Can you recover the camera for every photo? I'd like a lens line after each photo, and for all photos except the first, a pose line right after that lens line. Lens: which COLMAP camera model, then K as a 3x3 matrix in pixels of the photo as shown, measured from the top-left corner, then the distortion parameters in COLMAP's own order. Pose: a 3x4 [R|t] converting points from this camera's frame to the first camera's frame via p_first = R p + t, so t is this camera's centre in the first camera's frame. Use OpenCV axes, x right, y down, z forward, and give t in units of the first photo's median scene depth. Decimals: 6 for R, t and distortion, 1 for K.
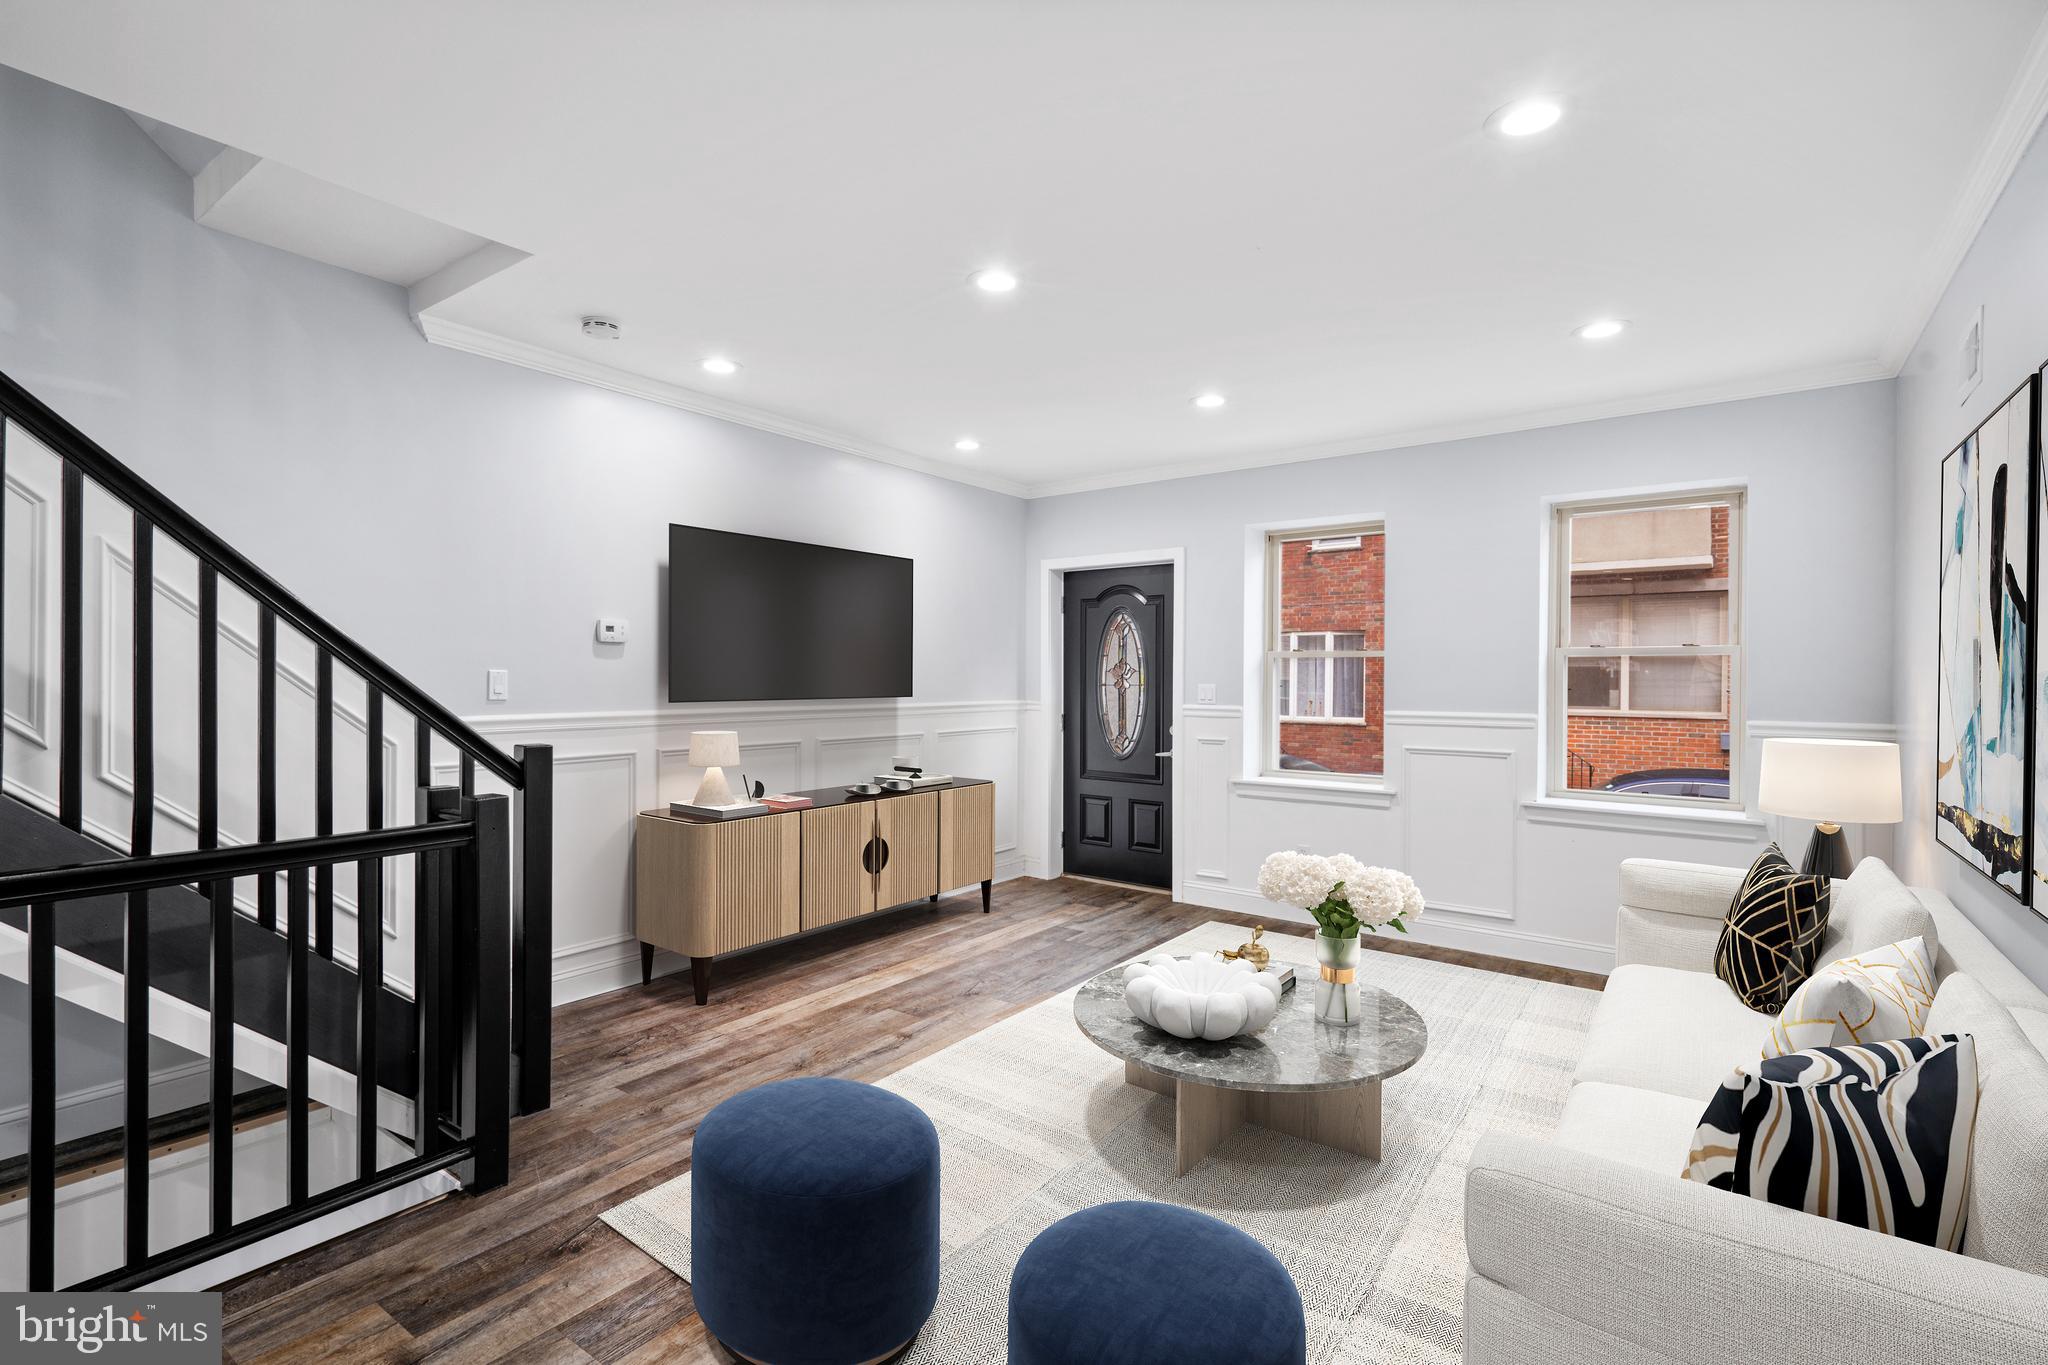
lens RADIAL K [[950.4, 0, 1027.4], [0, 950.4, 680.8], [0, 0, 1]] dist [0.002705, -0.000273]
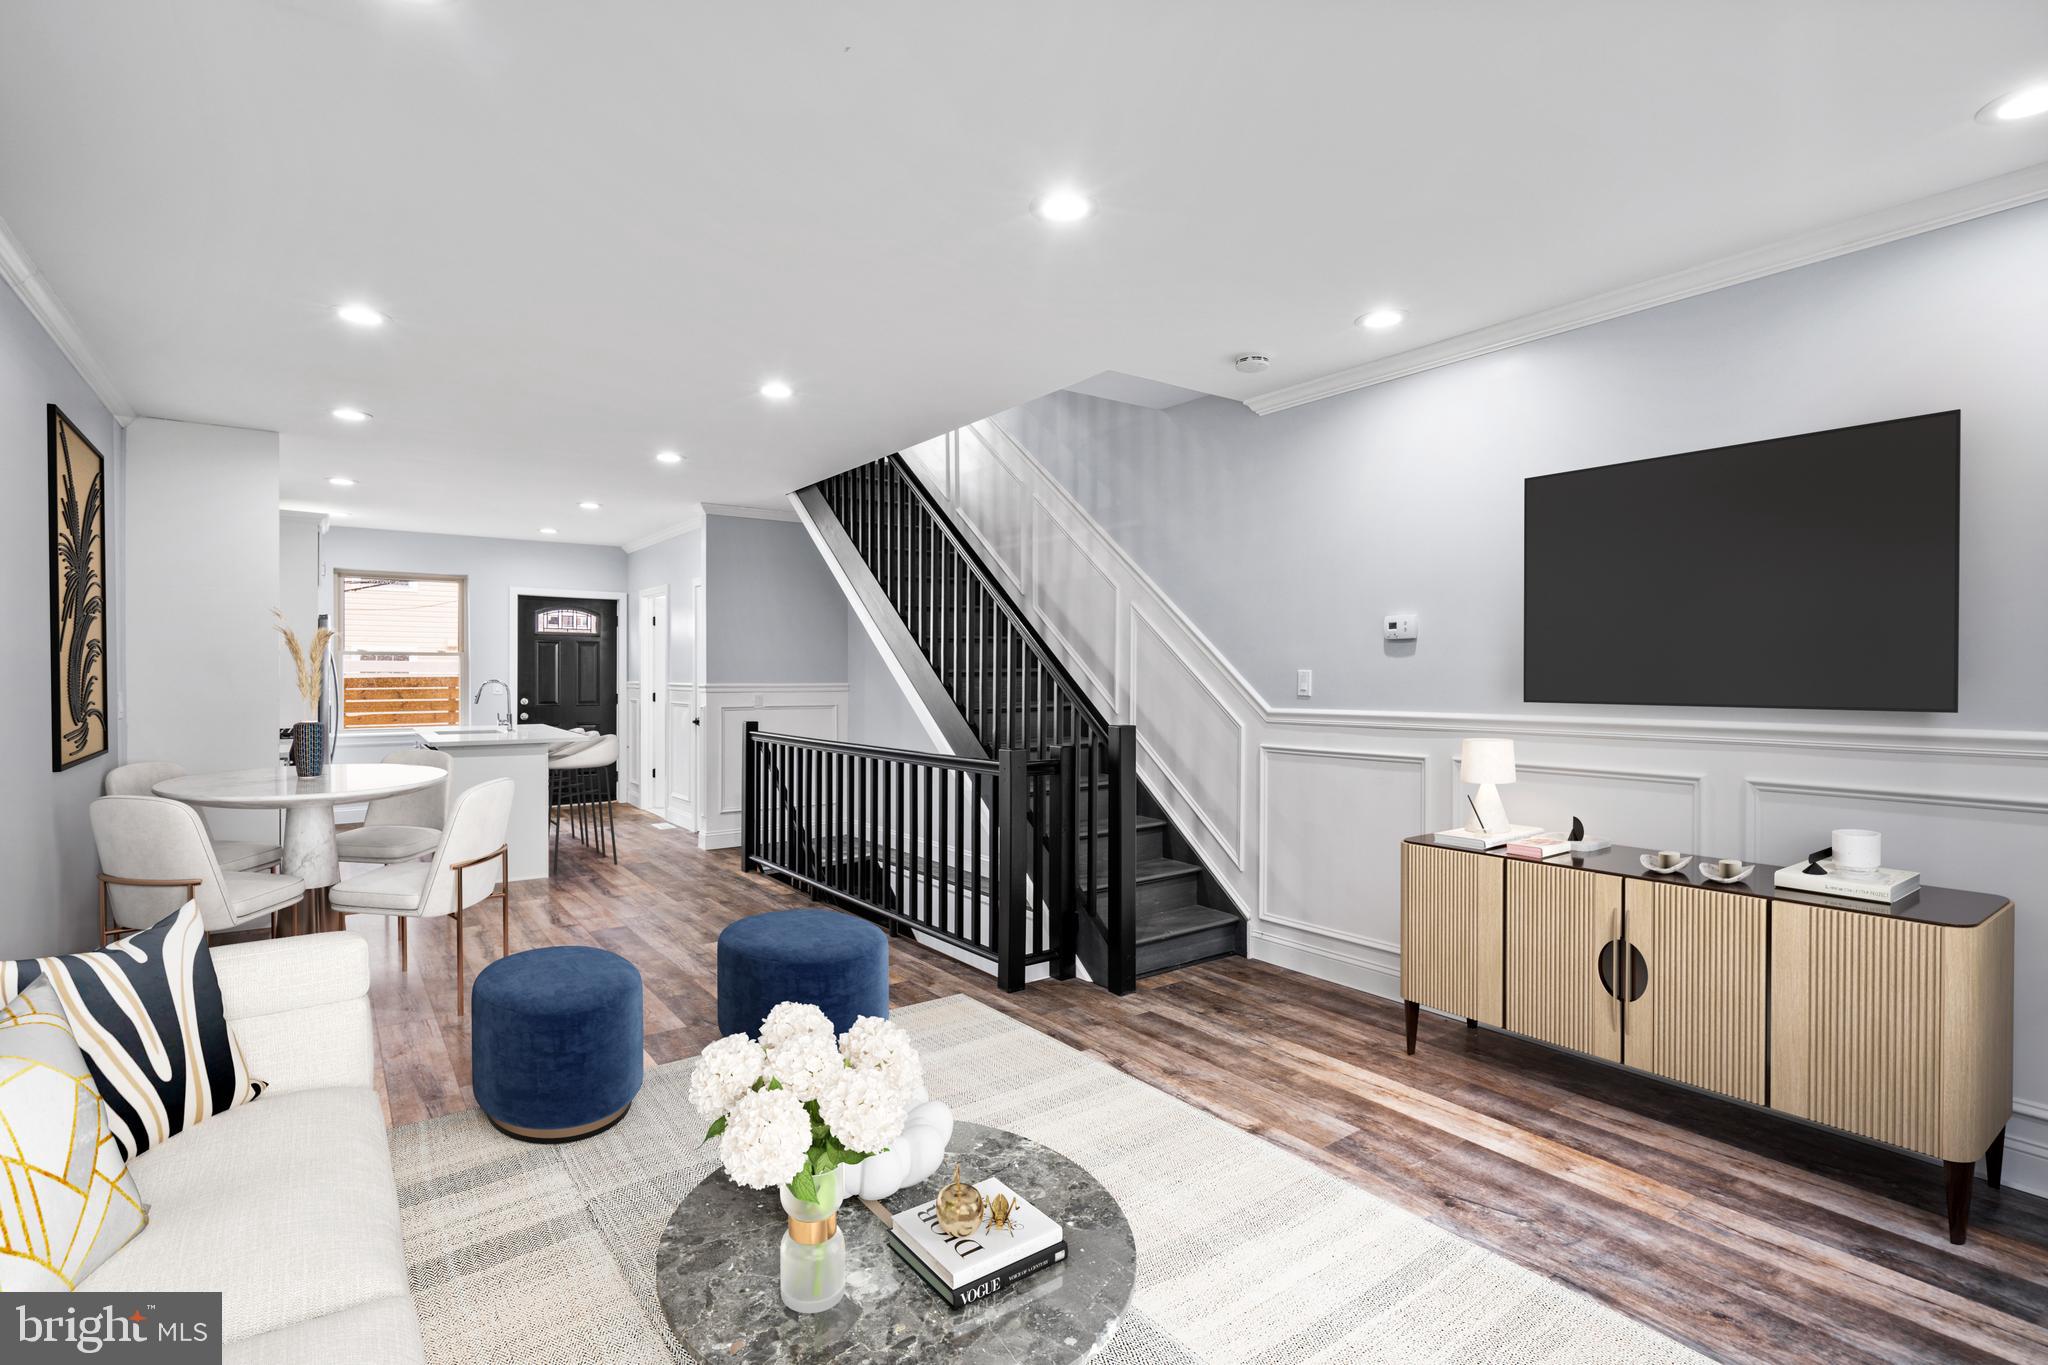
lens RADIAL K [[950.4, 0, 1025.1], [0, 950.4, 686.5], [0, 0, 1]] dist [0.002705, -0.000273]
pose [[-0.300967, -0.005146, -0.953621, 0.605152], [-0.012902, 0.999916, -0.001324, 0.013419], [0.953547, 0.011905, -0.301008, 0.948161]]
